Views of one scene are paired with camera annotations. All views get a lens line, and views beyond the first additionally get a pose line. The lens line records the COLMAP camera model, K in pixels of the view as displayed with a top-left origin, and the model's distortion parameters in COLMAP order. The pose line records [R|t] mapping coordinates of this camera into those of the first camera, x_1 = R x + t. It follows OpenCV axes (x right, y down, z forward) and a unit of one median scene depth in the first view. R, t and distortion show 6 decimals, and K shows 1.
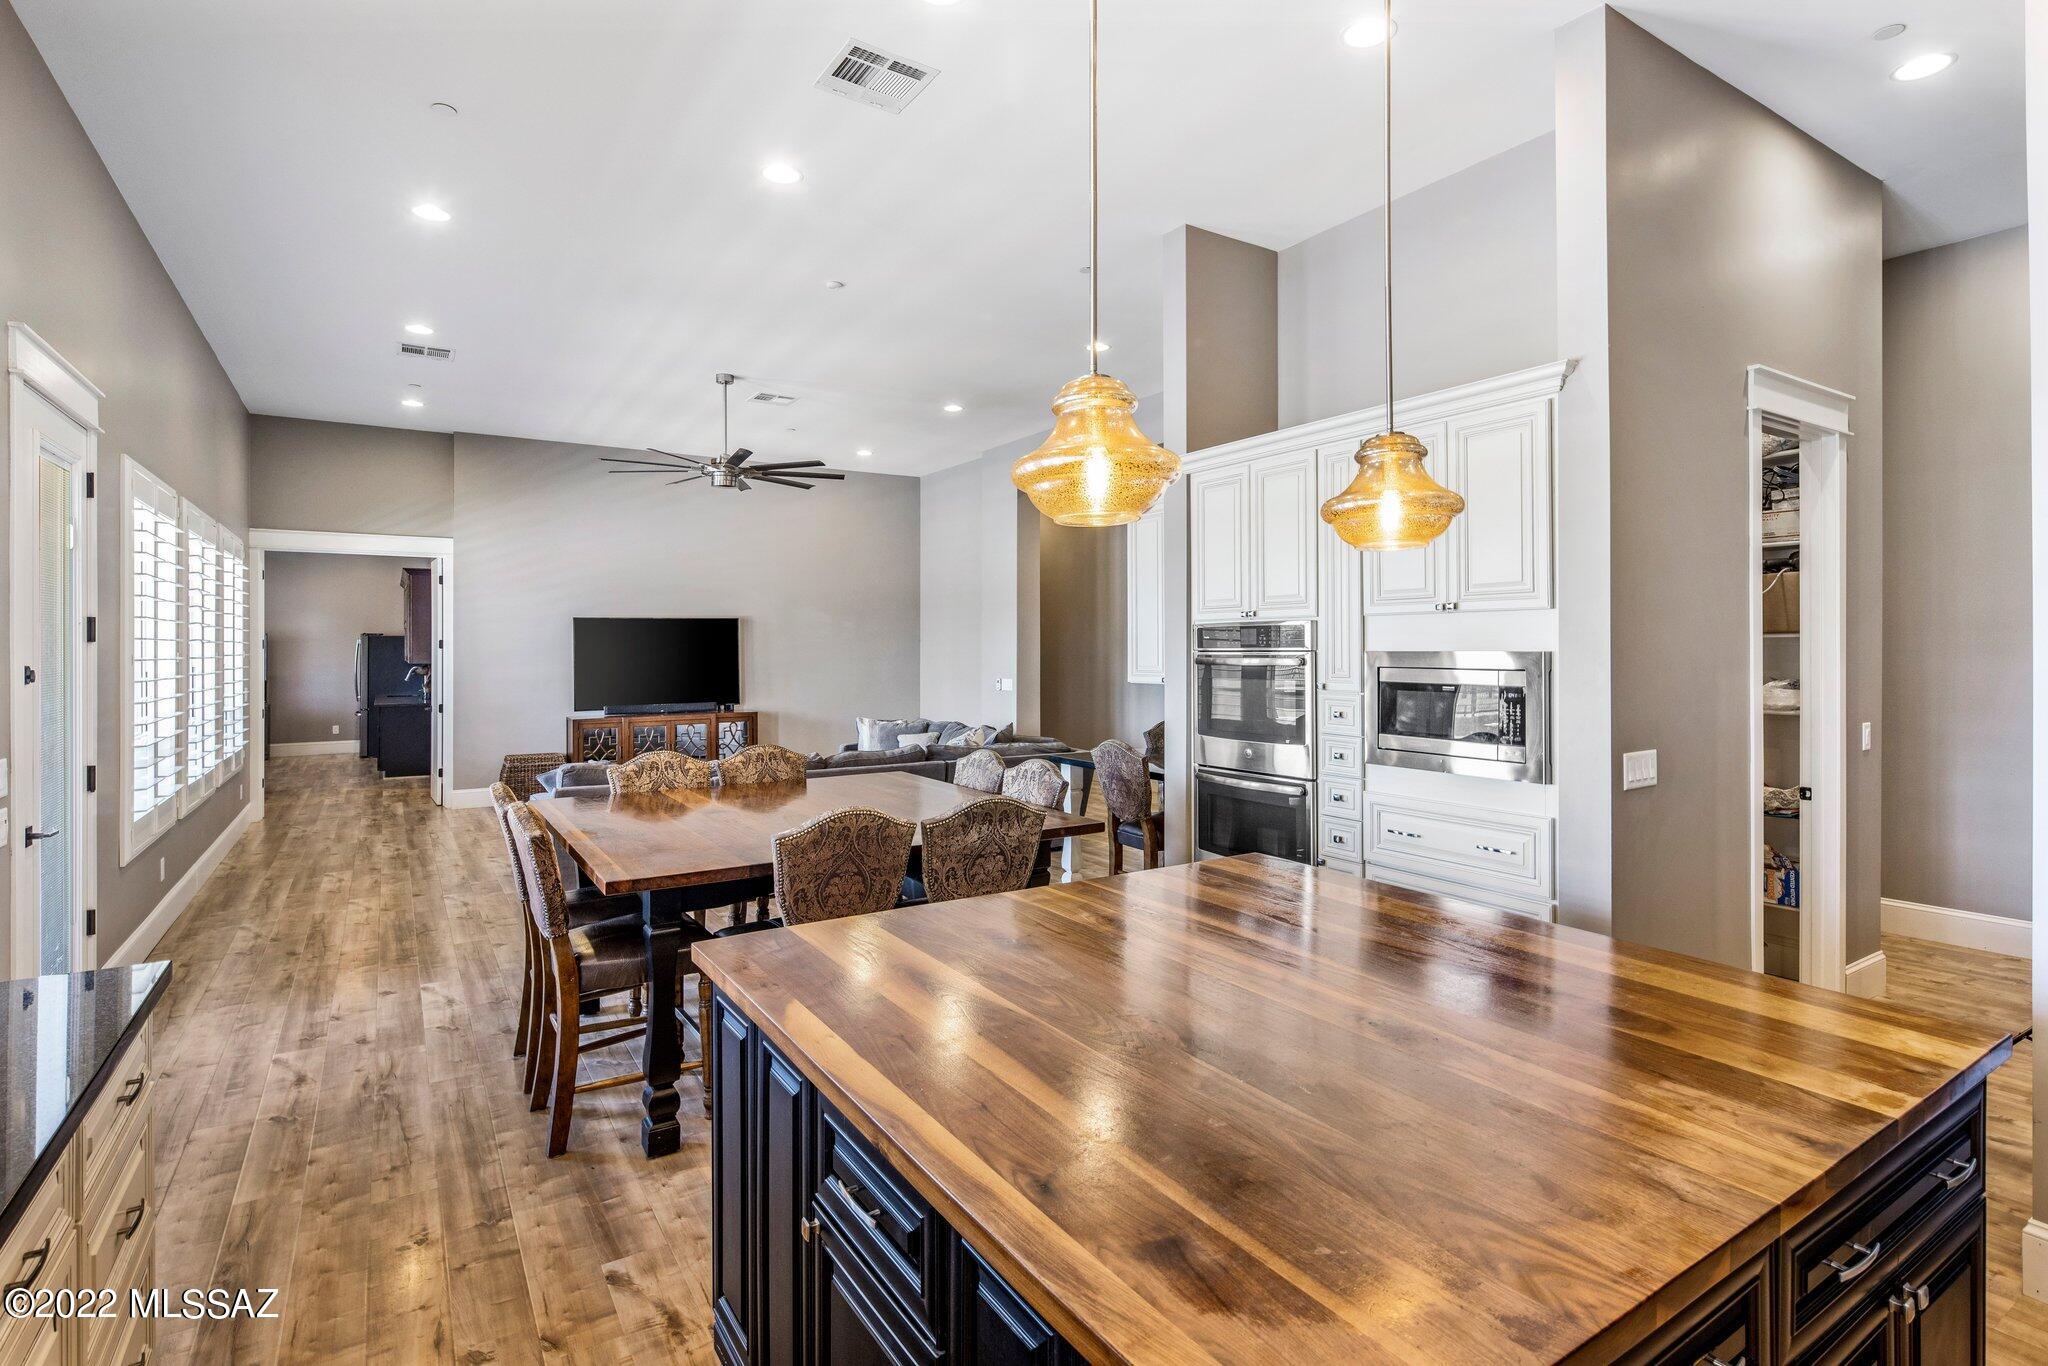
lens RADIAL K [[991.8, 0, 1021.9], [0, 991.8, 666.6], [0, 0, 1]] dist [-0.001195, -0.000424]
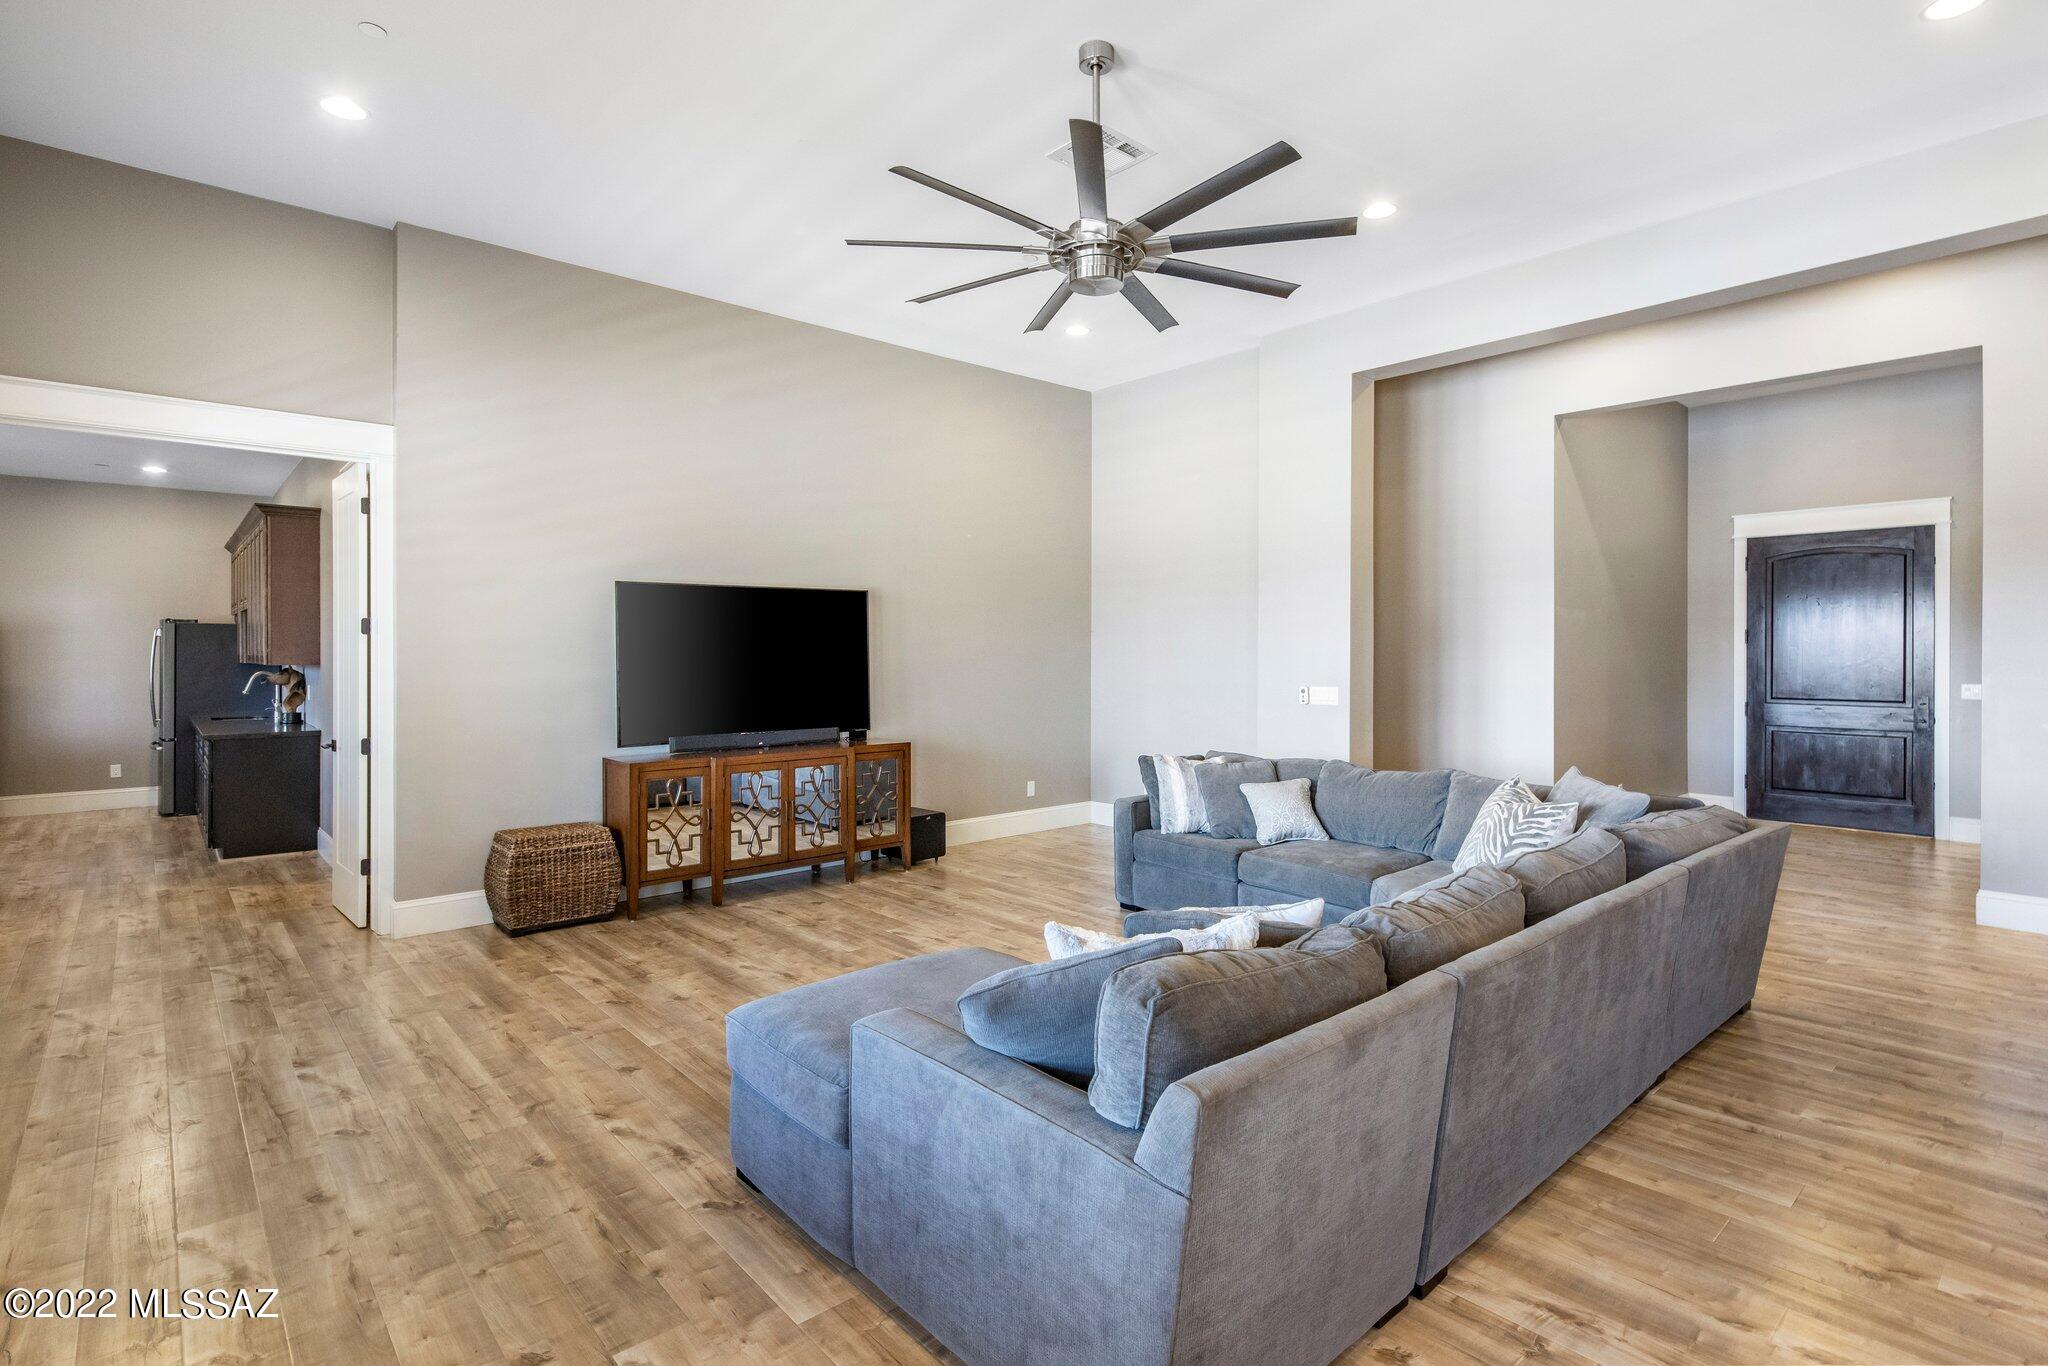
lens RADIAL K [[991.8, 0, 1026.9], [0, 991.8, 675.0], [0, 0, 1]] dist [-0.001195, -0.000424]
pose [[0.987828, -0.003081, 0.155518, -0.285637], [0.003012, 0.999995, 0.000678, 0.003755], [-0.155520, -0.000202, 0.987833, 0.375551]]
